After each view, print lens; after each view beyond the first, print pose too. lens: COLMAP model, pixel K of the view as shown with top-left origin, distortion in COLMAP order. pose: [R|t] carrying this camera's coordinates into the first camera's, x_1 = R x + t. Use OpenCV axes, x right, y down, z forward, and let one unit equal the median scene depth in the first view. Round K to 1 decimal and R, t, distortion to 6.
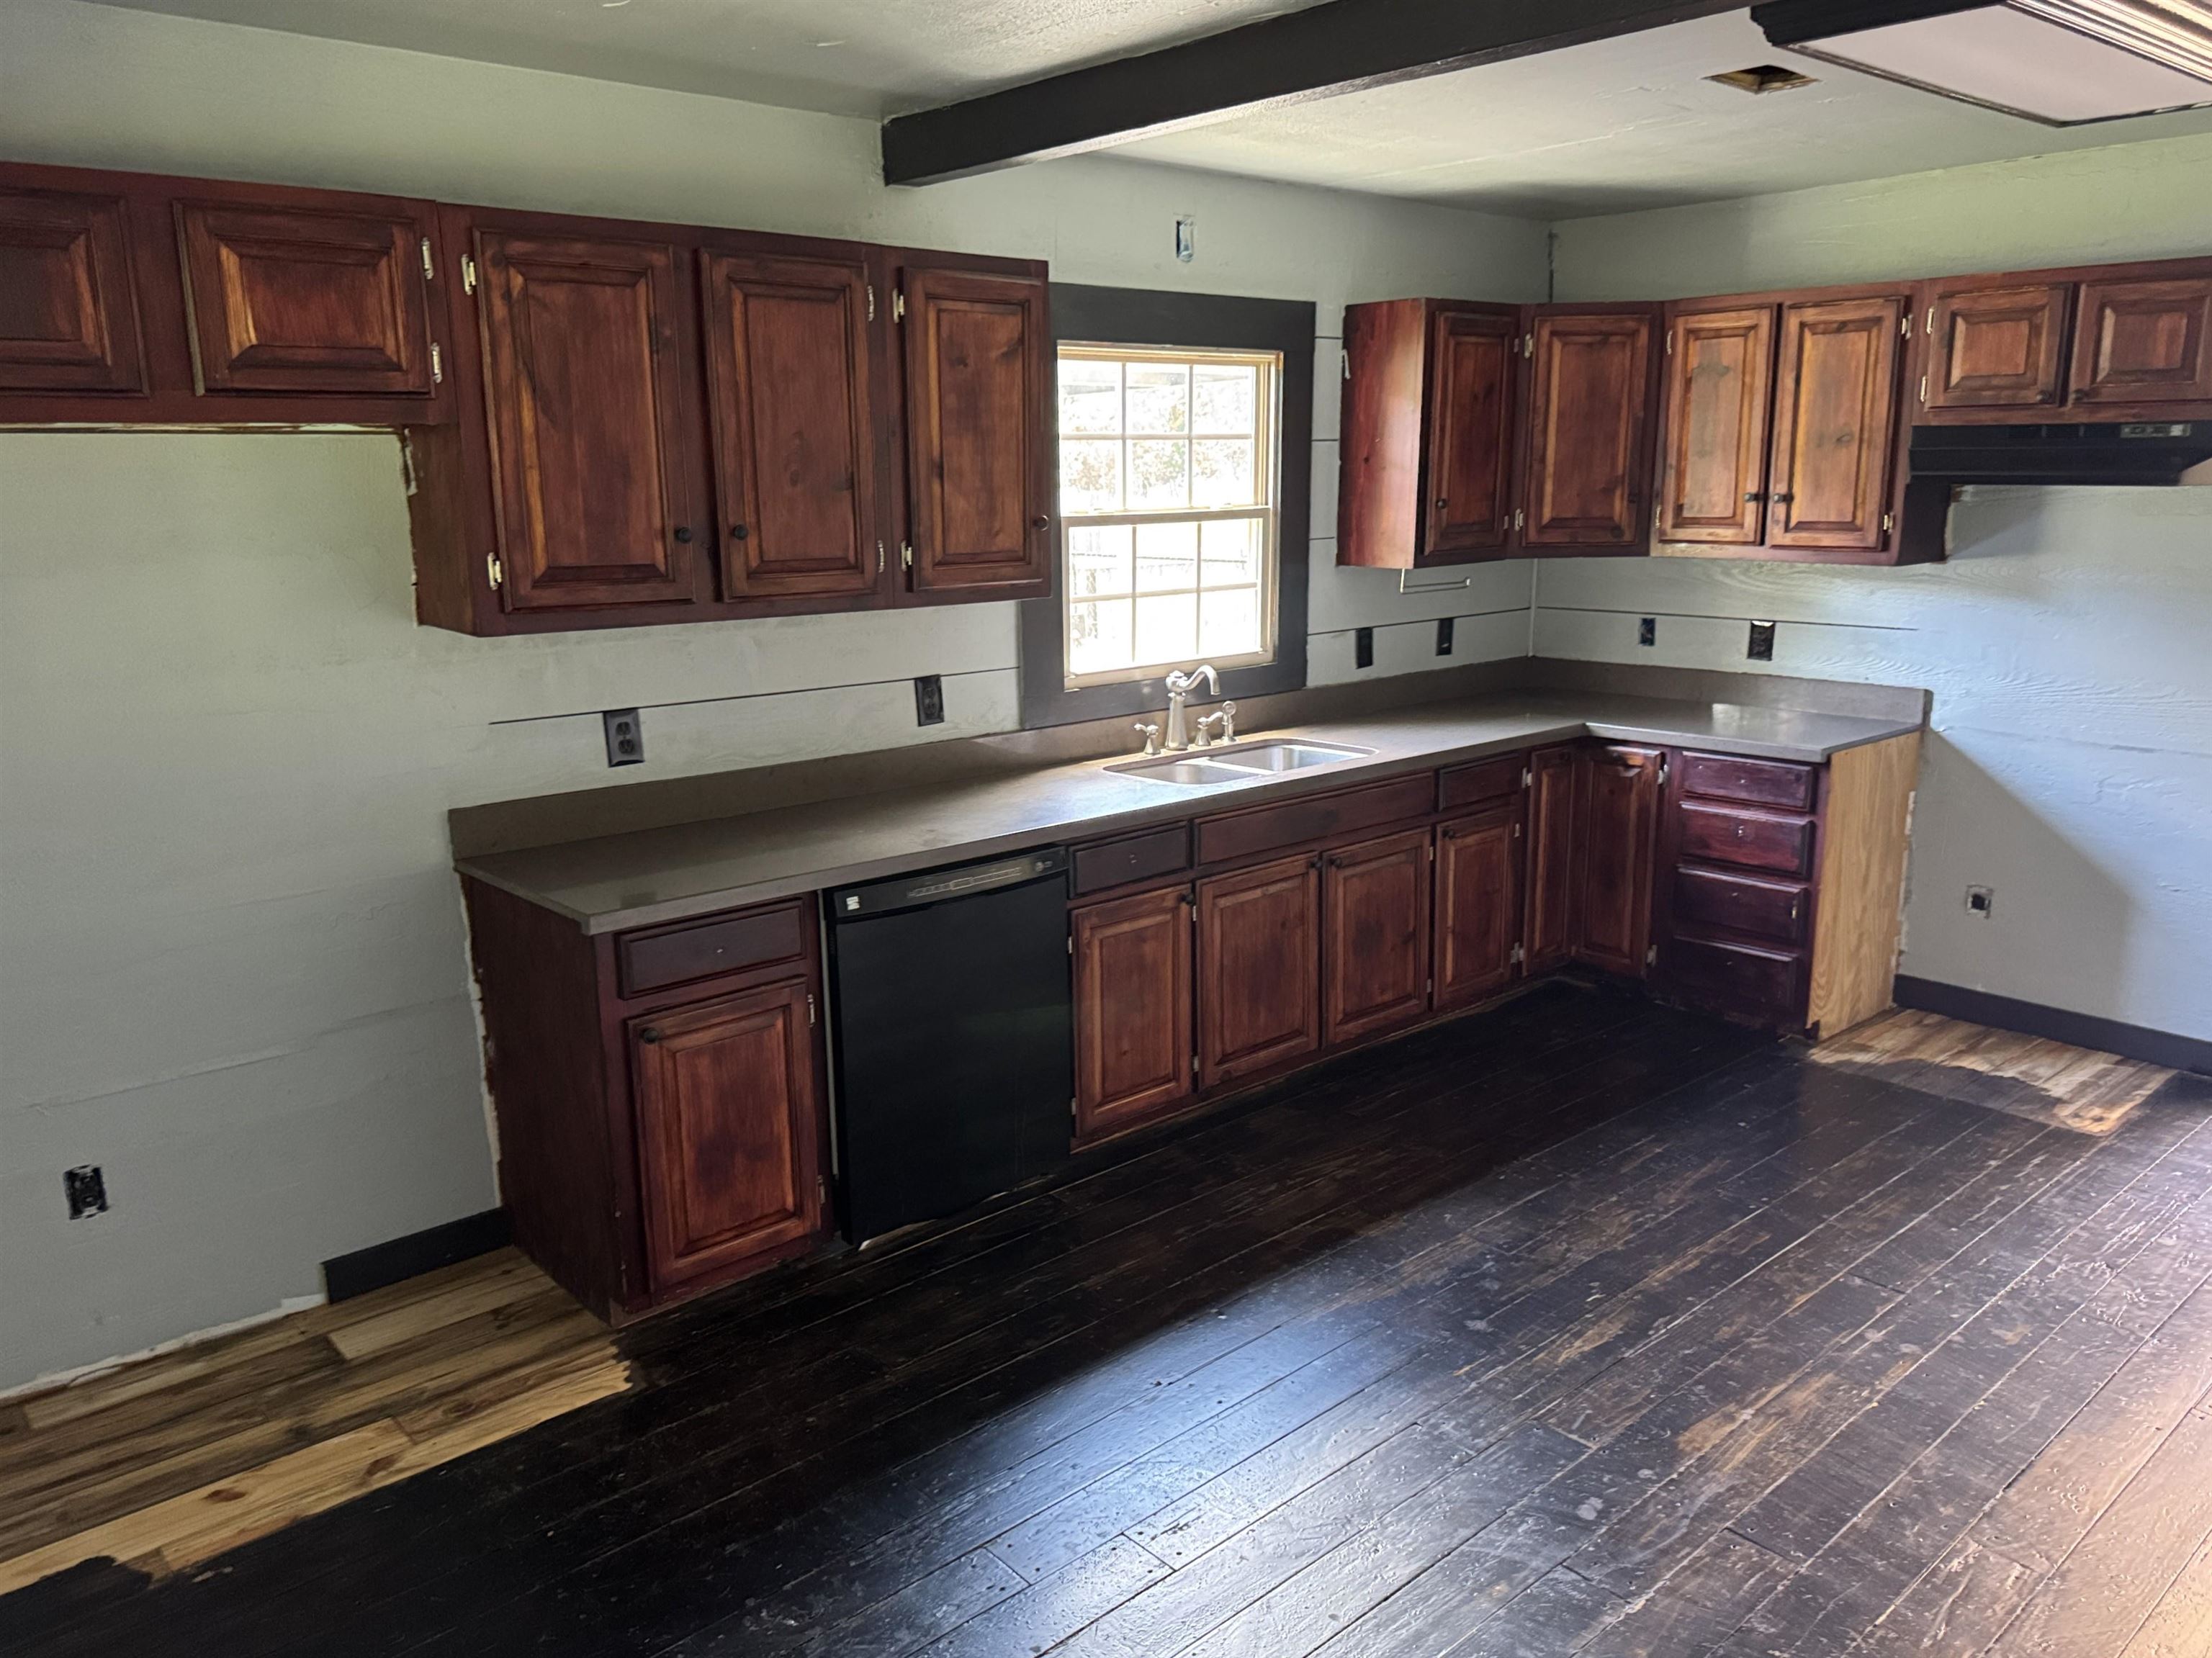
lens RADIAL K [[1574.3, 0, 1121.9], [0, 1574.3, 826.4], [0, 0, 1]] dist [0.070127, -0.082417]
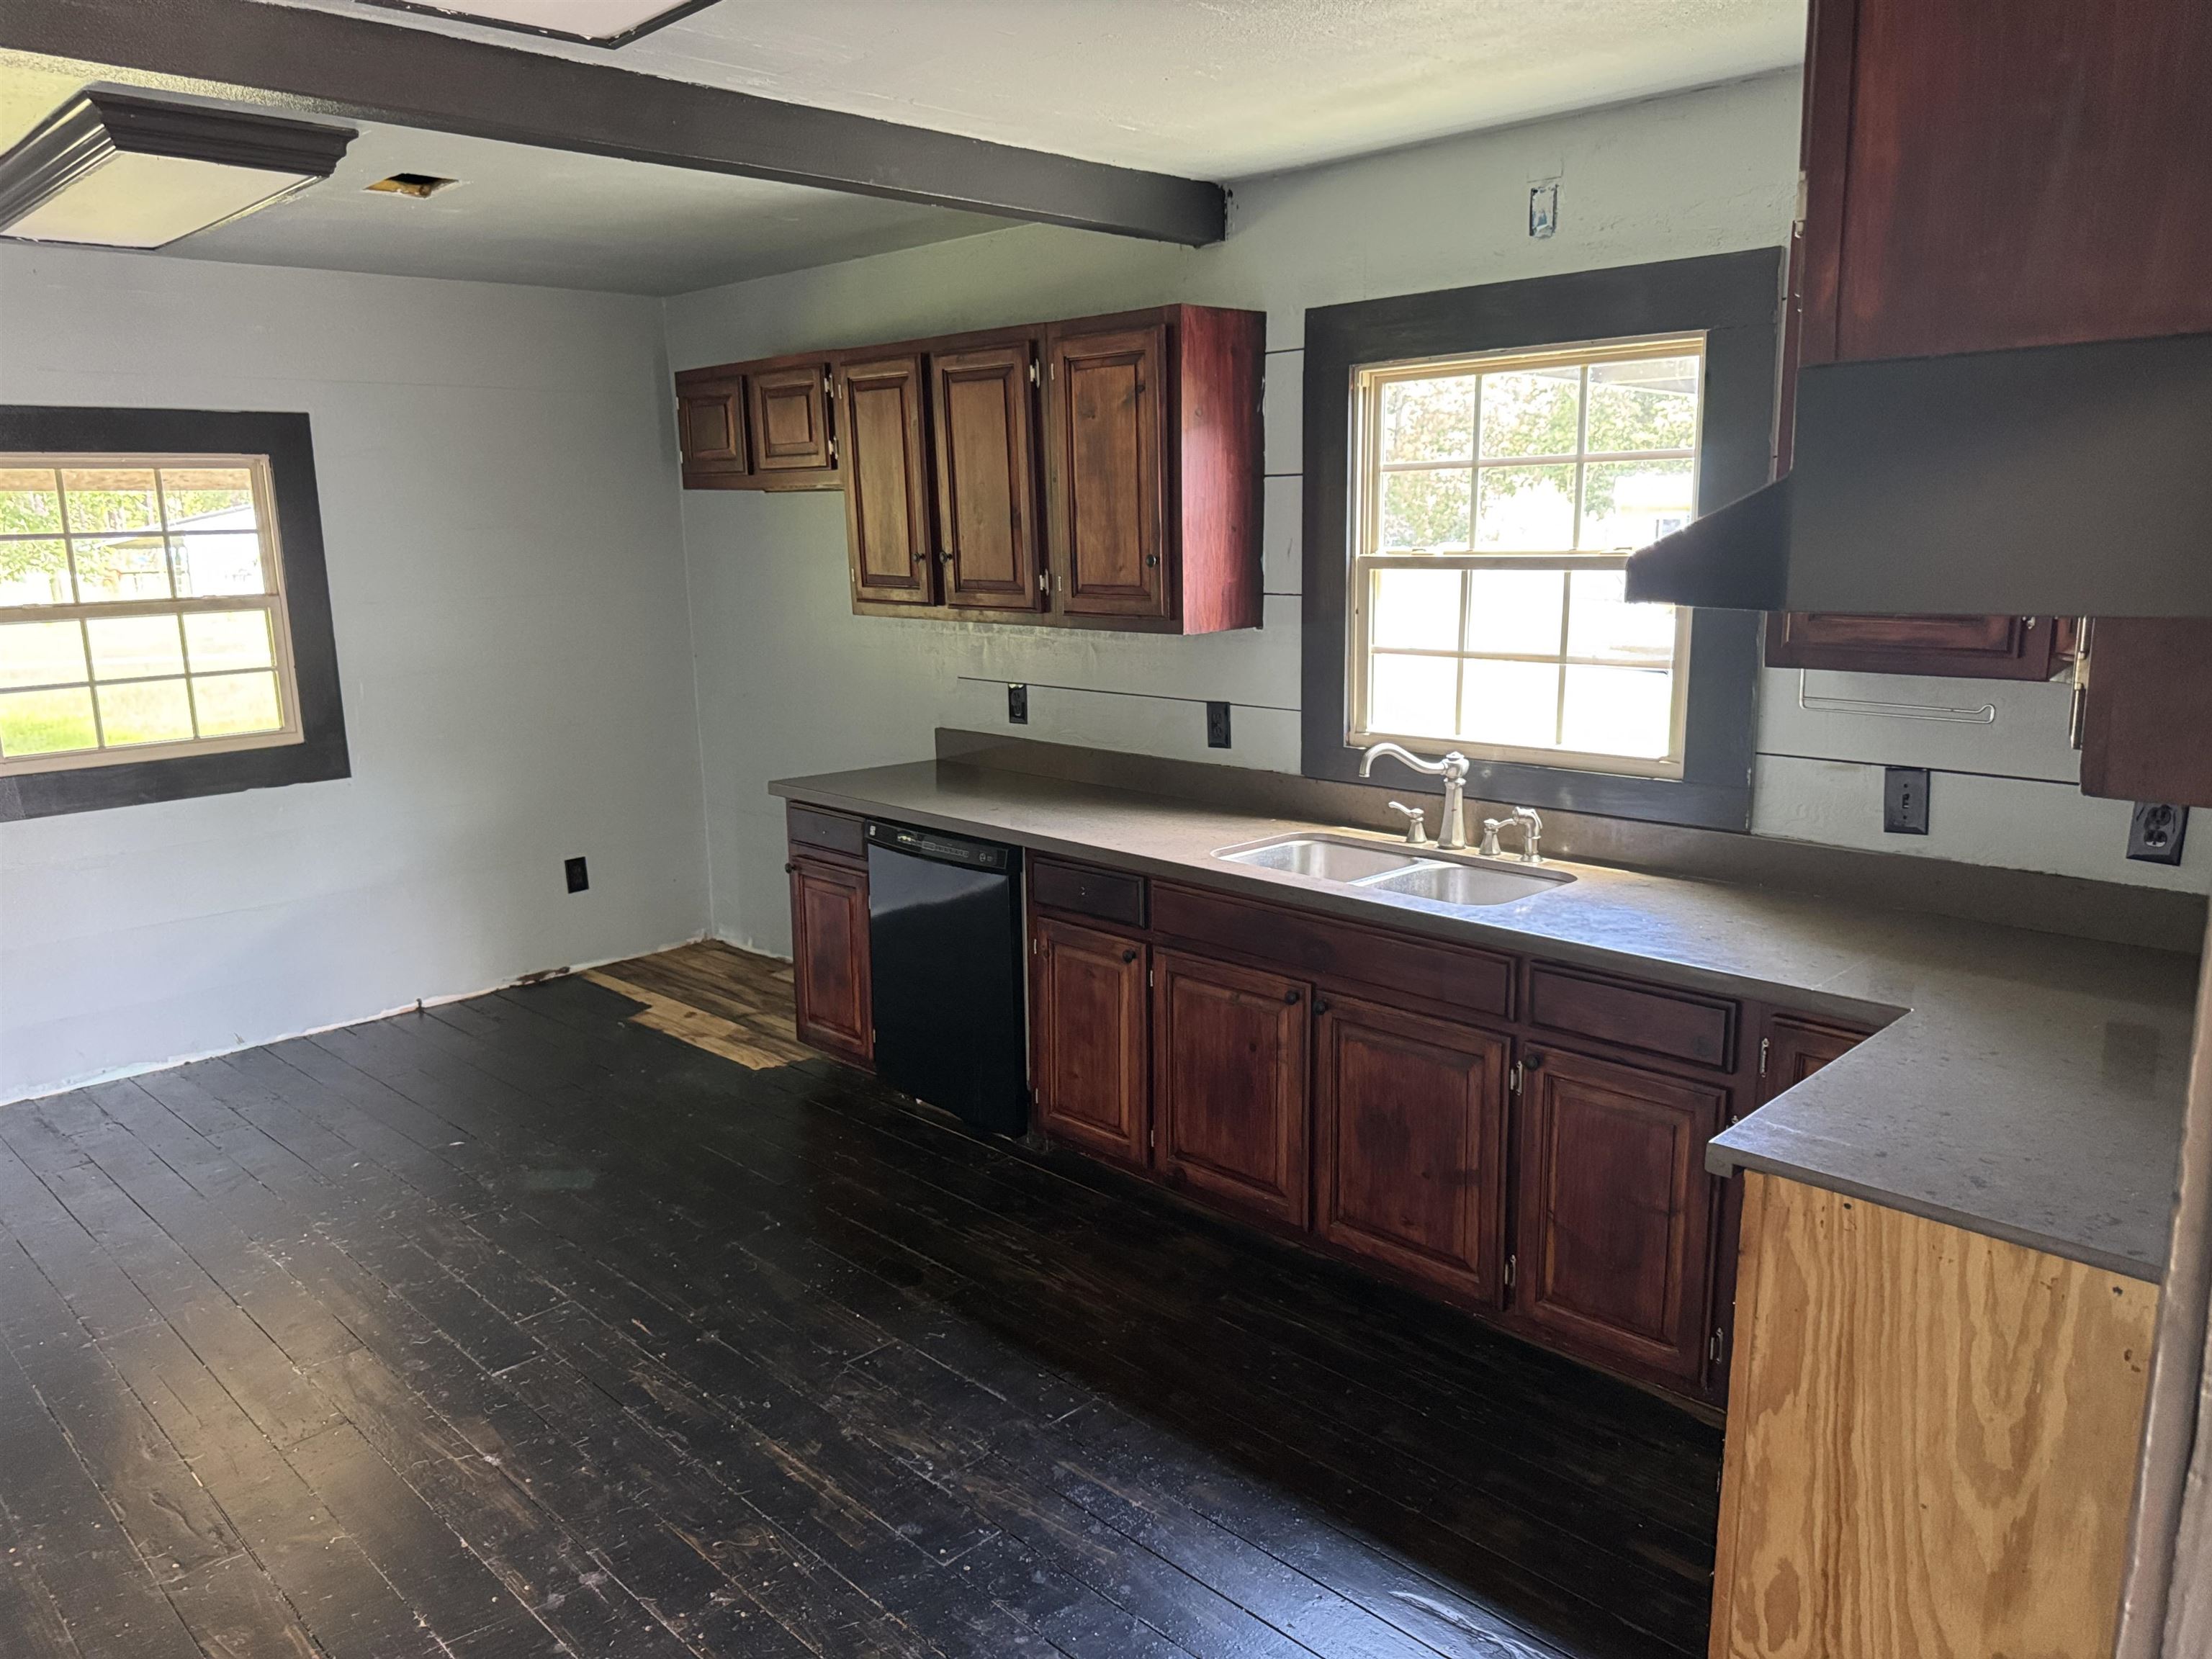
lens RADIAL K [[1574.4, 0, 1121.9], [0, 1574.4, 826.9], [0, 0, 1]] dist [0.070127, -0.082417]
pose [[0.061797, 0.199450, -0.977957, 0.979451], [-0.207885, 0.960913, 0.182838, -0.206771], [0.976199, 0.192004, 0.100845, 0.898516]]
